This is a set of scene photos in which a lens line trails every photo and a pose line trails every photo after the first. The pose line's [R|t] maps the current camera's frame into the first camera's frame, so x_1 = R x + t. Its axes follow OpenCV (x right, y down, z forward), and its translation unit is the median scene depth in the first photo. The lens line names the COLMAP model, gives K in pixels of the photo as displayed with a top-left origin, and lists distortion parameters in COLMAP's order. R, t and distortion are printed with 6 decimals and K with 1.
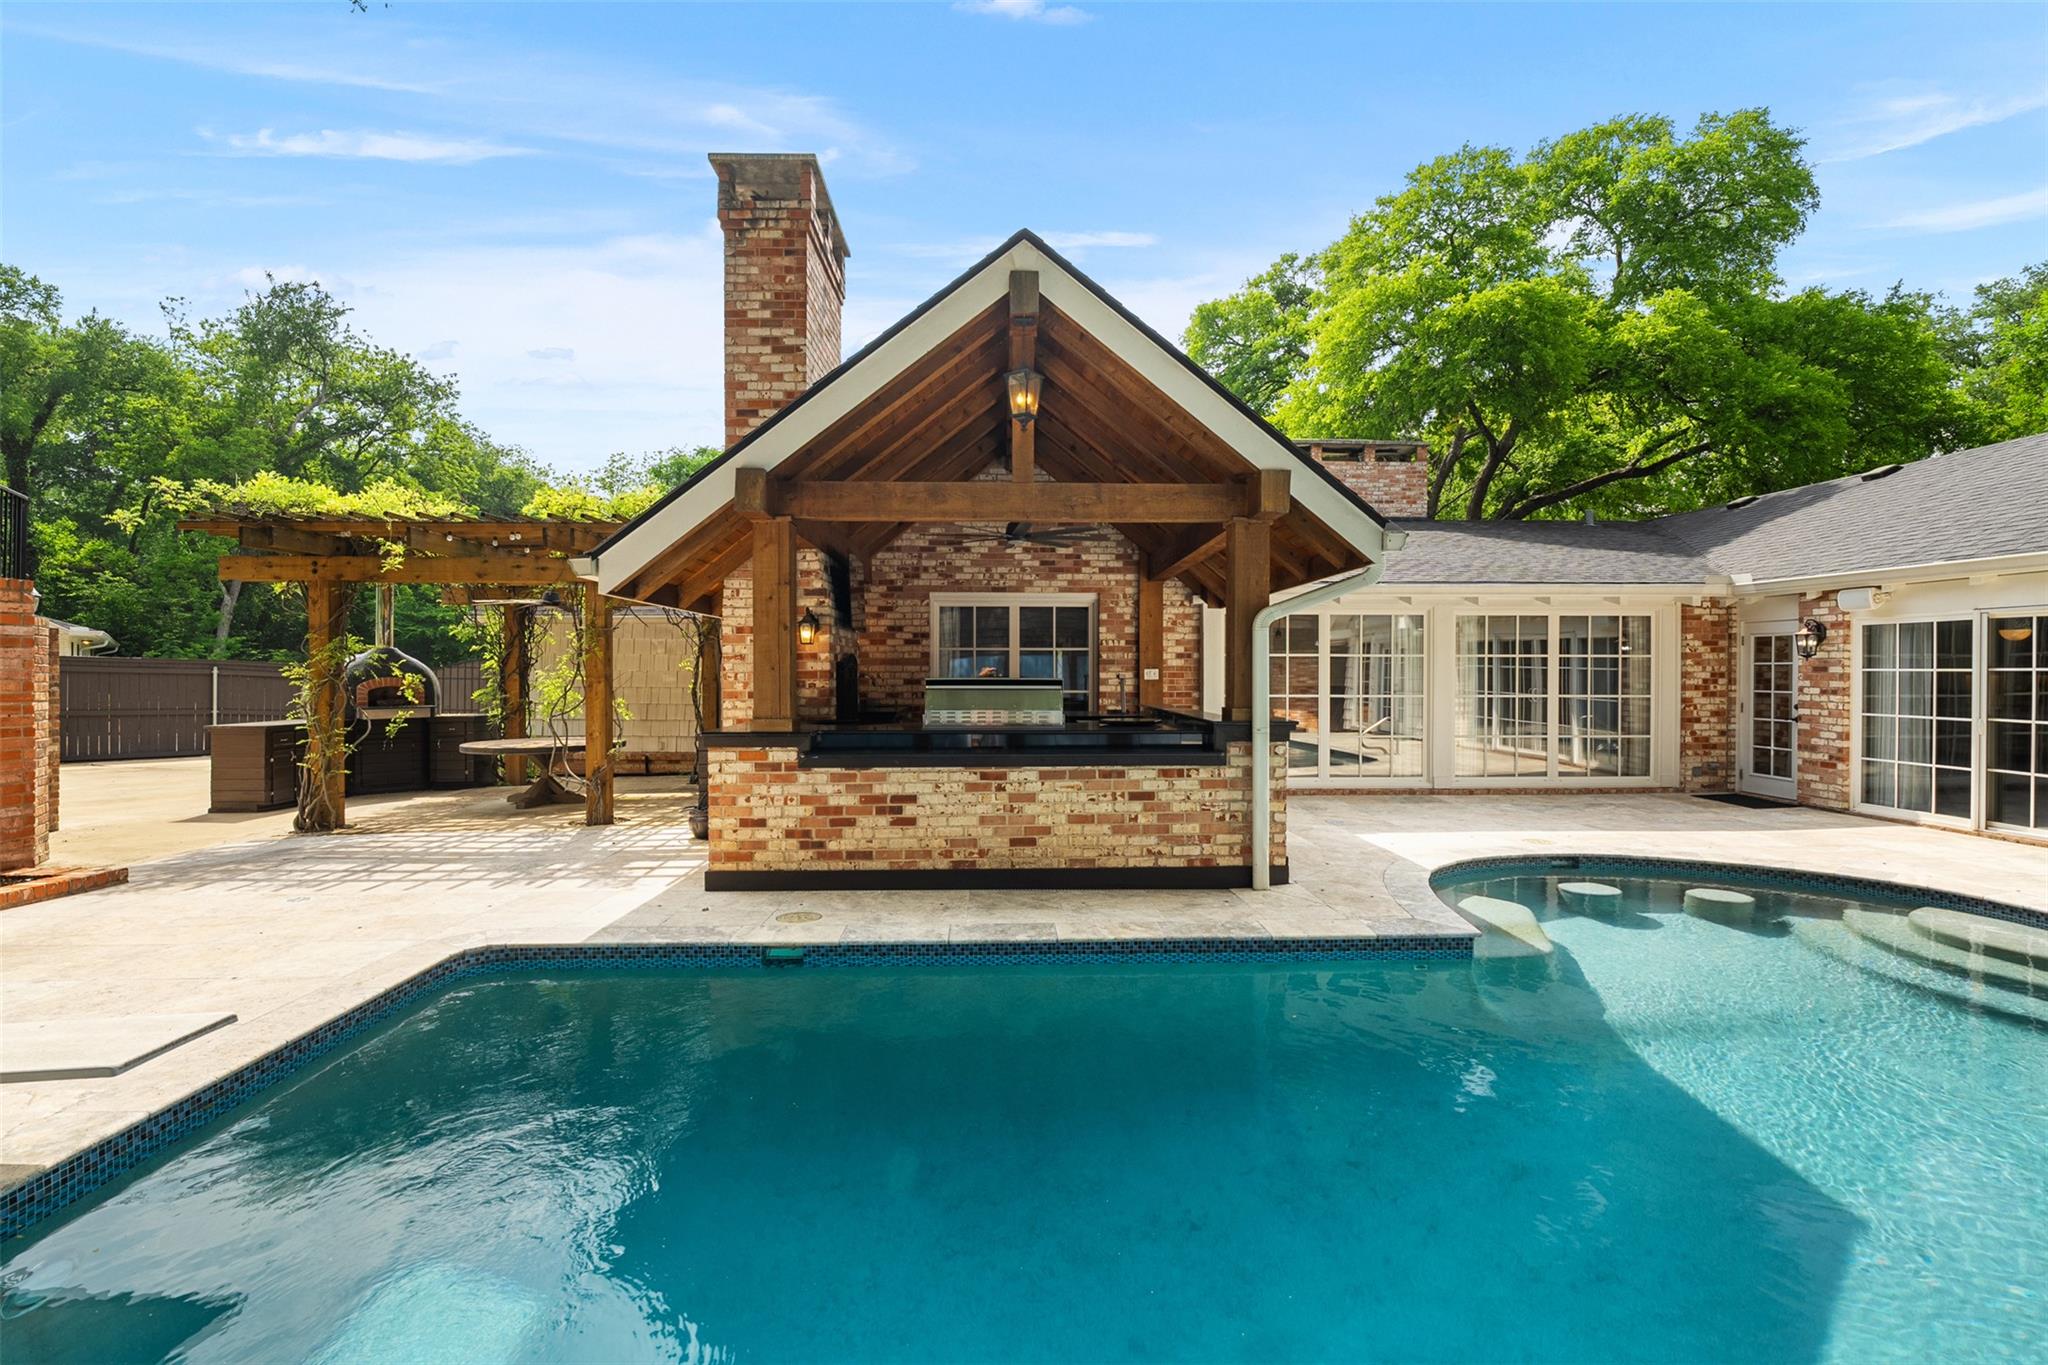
lens RADIAL K [[917.4, 0, 1023.3], [0, 917.4, 678.0], [0, 0, 1]] dist [-0.005136, 0.000989]
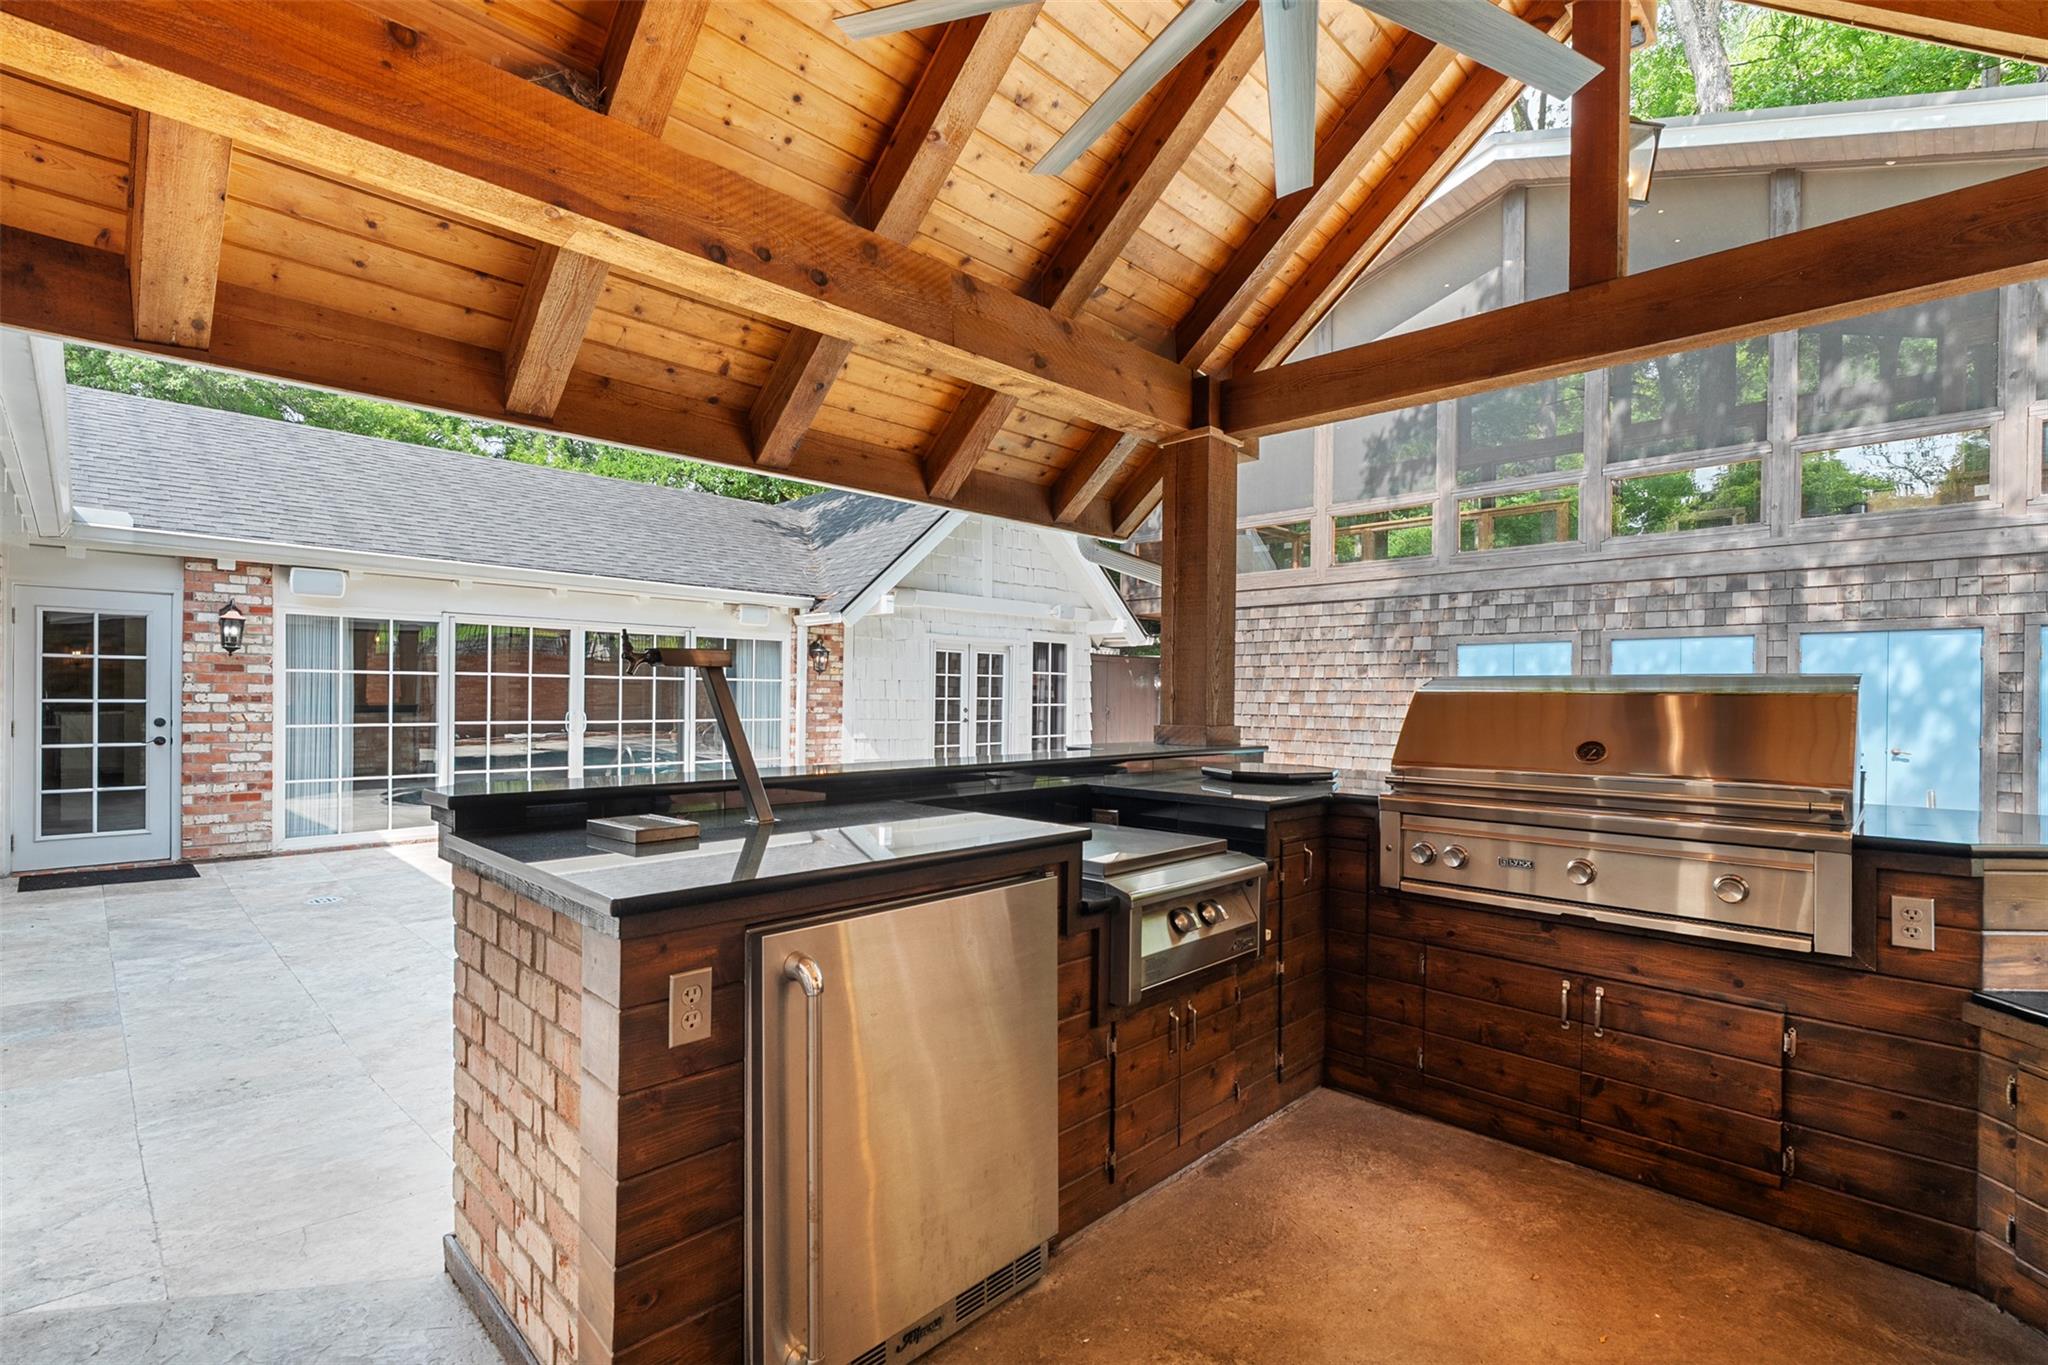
lens RADIAL K [[917.4, 0, 1026.6], [0, 917.4, 695.7], [0, 0, 1]] dist [-0.005136, 0.000989]
pose [[-0.697062, -0.007907, 0.716967, -0.138822], [-0.003597, 0.999965, 0.007530, 0.007043], [-0.717002, 0.002670, -0.697066, 1.572973]]
